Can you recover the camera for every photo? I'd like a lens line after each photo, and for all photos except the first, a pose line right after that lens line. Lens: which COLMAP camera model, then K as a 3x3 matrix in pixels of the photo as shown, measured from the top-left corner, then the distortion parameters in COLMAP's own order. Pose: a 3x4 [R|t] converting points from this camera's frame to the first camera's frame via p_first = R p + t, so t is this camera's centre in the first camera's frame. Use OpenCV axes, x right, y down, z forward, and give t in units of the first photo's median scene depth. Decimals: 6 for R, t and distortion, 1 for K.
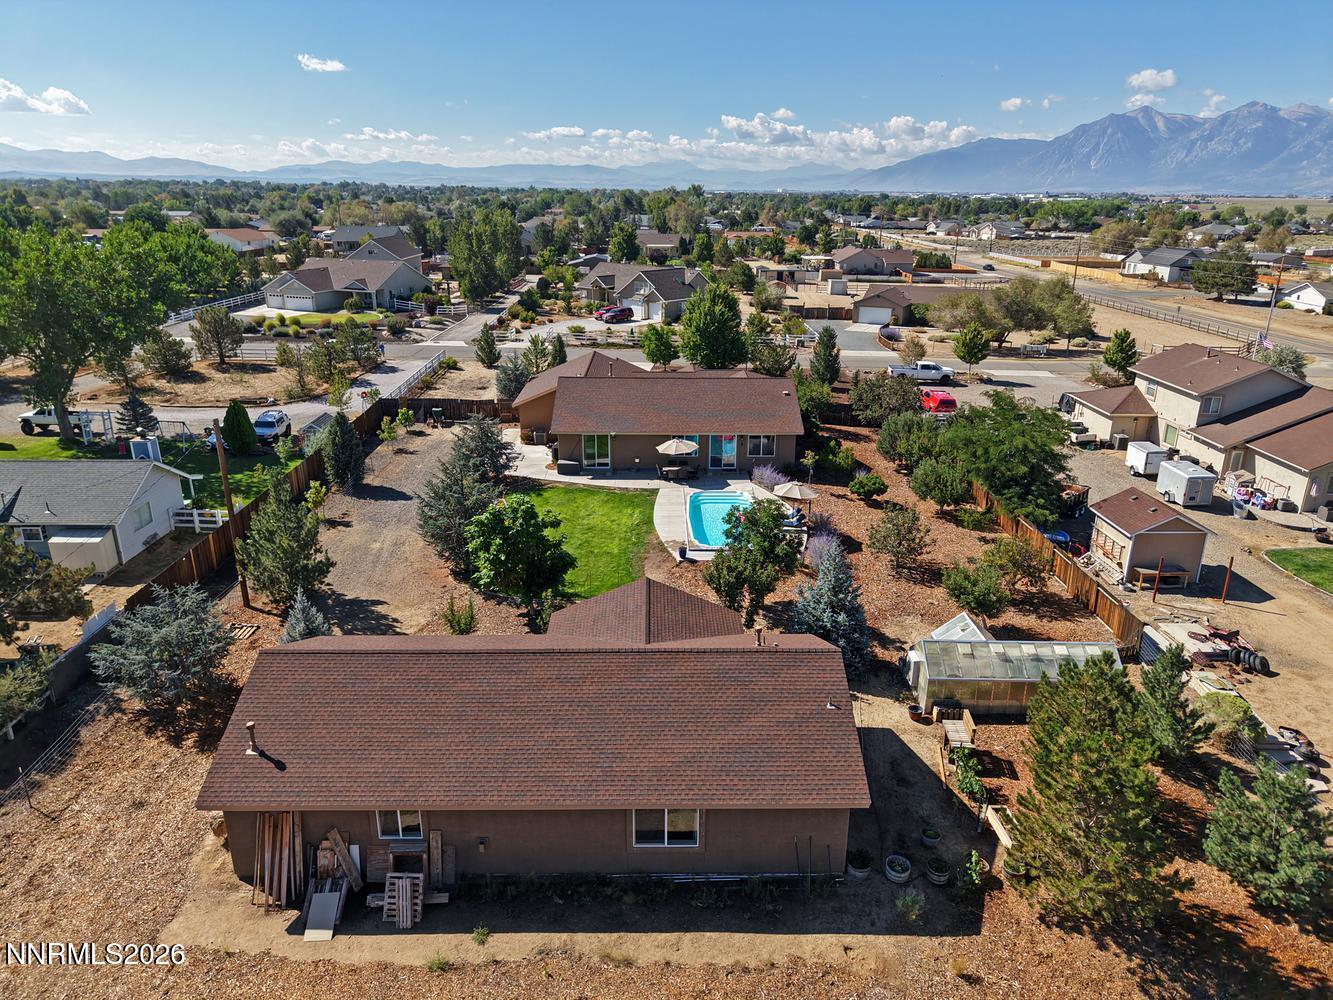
lens RADIAL K [[900.0, 0, 666.5], [0, 900.0, 500.0], [0, 0, 1]] dist [0.006047, -0.007084]
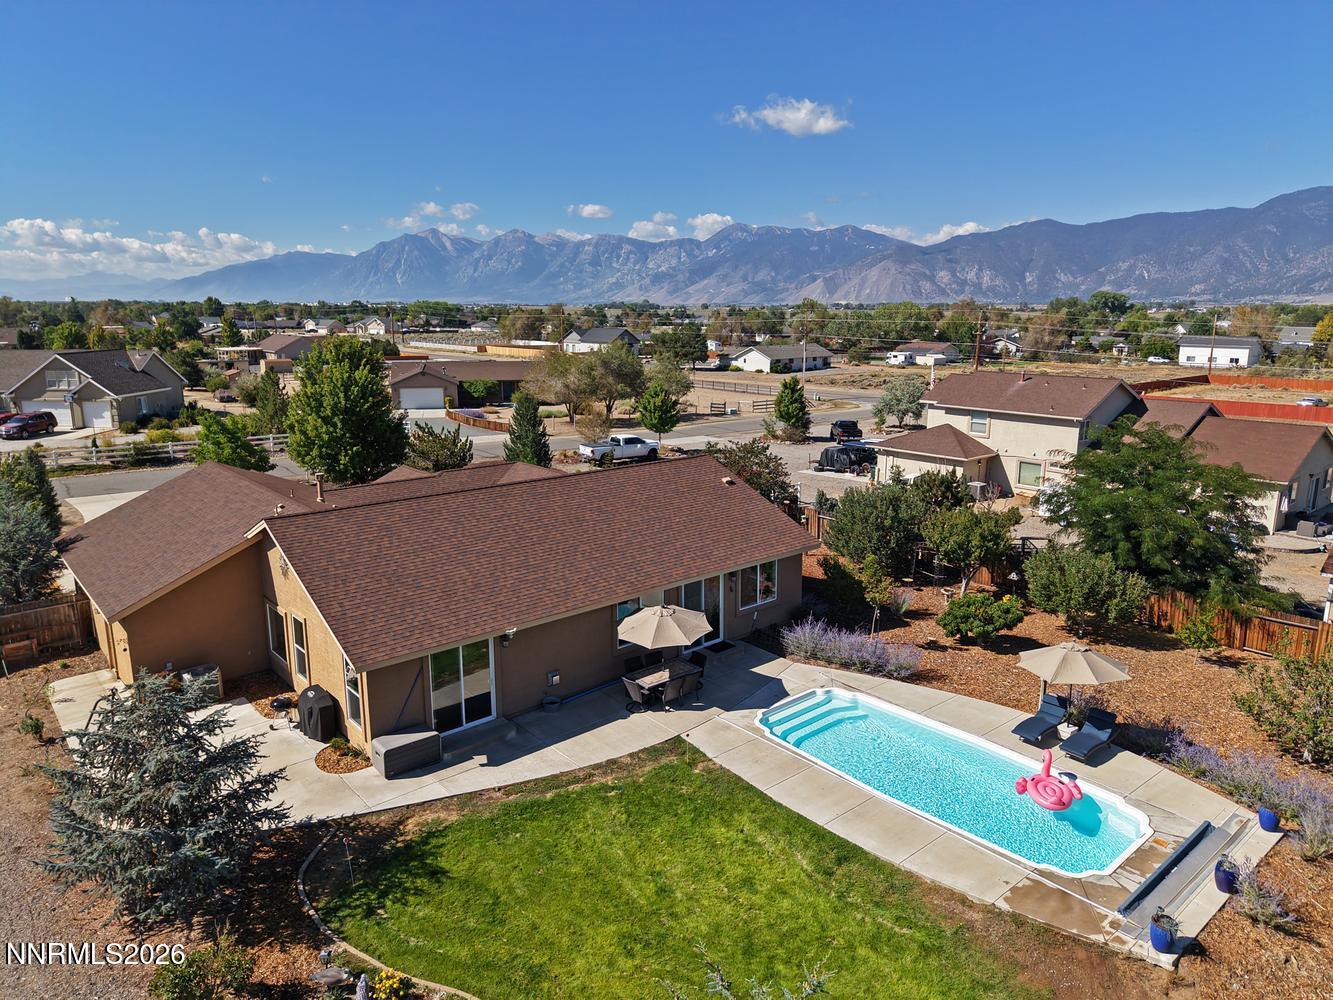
lens RADIAL K [[896.0, 0, 666.5], [0, 896.0, 500.0], [0, 0, 1]] dist [0.002539, -0.003940]
pose [[0.760328, -0.141877, 0.633855, -0.121548], [0.213218, 0.976295, -0.037237, -0.049216], [-0.613546, 0.163462, 0.772555, 0.313970]]
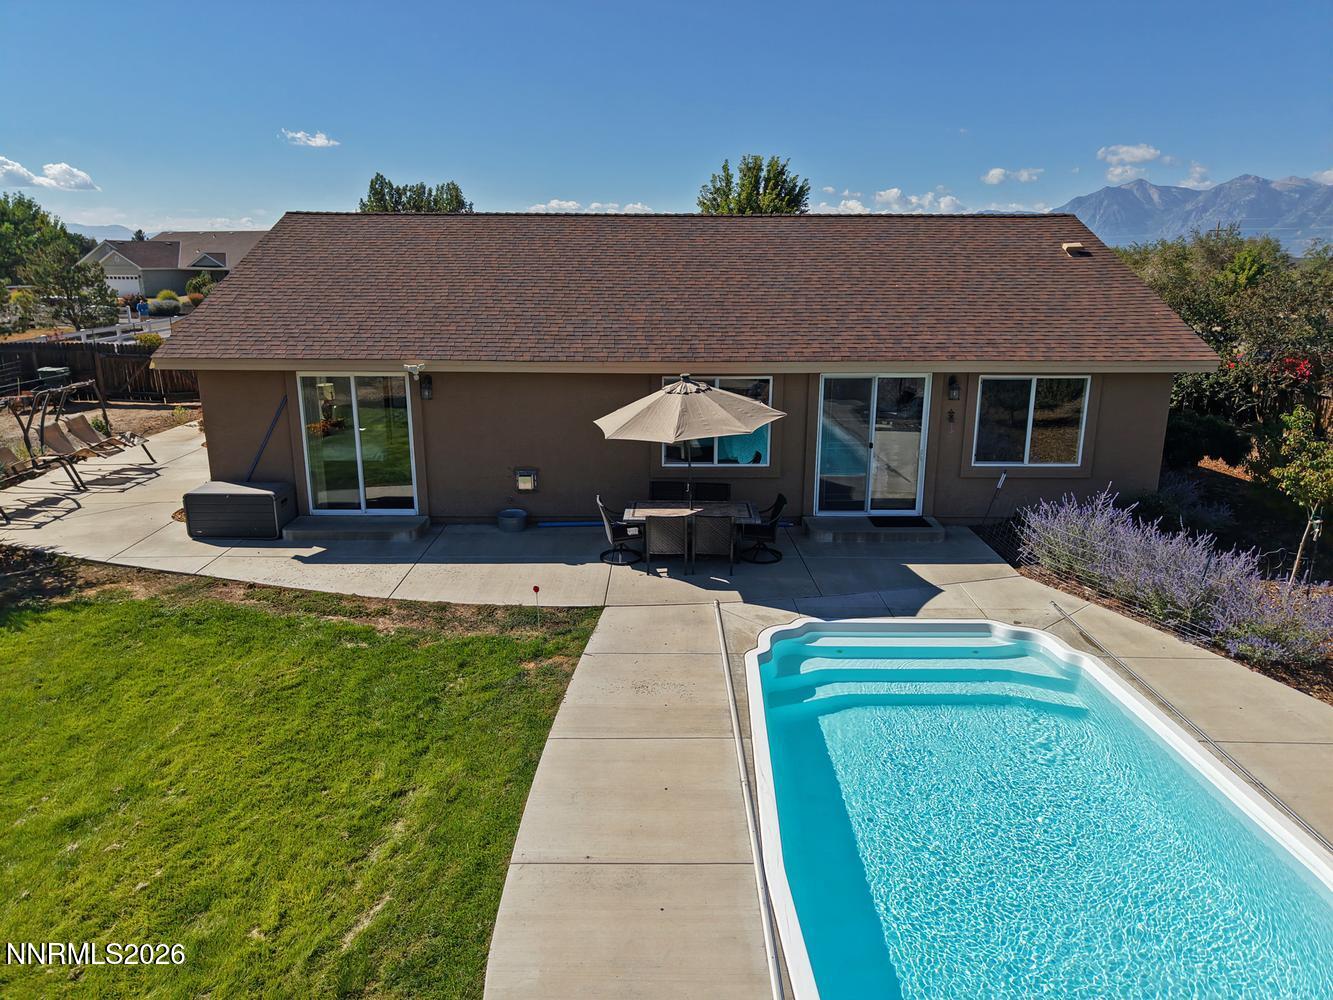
lens RADIAL K [[889.6, 0, 666.5], [0, 889.6, 500.0], [0, 0, 1]] dist [0.003888, -0.004302]
pose [[0.999973, -0.001541, -0.007217, 0.004094], [0.001011, 0.997341, -0.072865, -0.010615], [0.007311, 0.072855, 0.997316, 0.373653]]
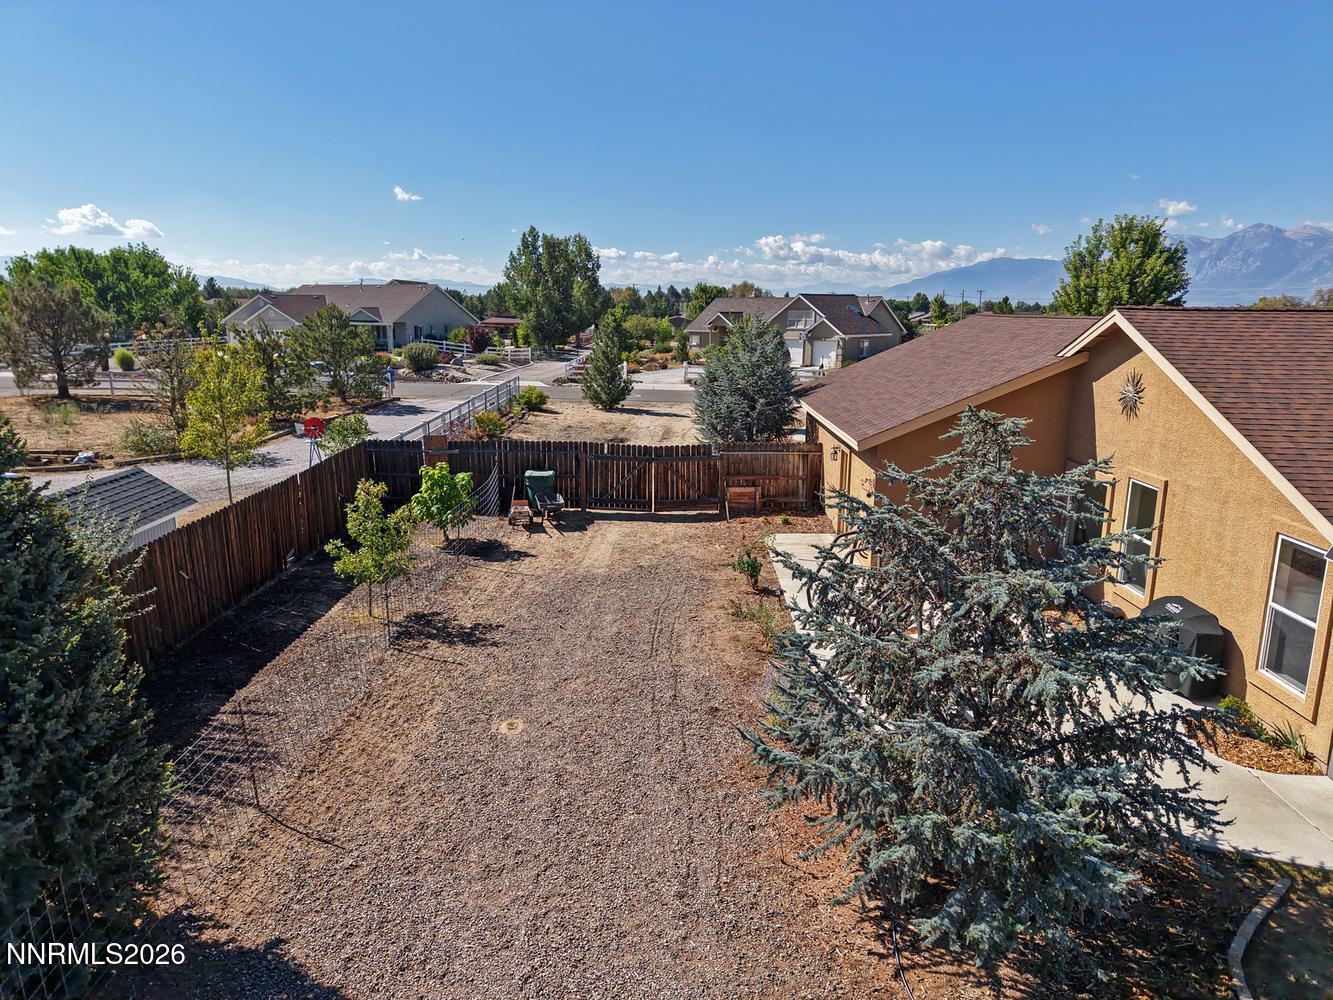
lens RADIAL K [[885.5, 0, 660.7], [0, 885.5, 506.7], [0, 0, 1]] dist [0.018900, -0.019645]
pose [[0.999700, 0.006738, -0.023550, -0.120957], [-0.009344, 0.993624, -0.112355, -0.032000], [0.022643, 0.112541, 0.993389, 0.407698]]
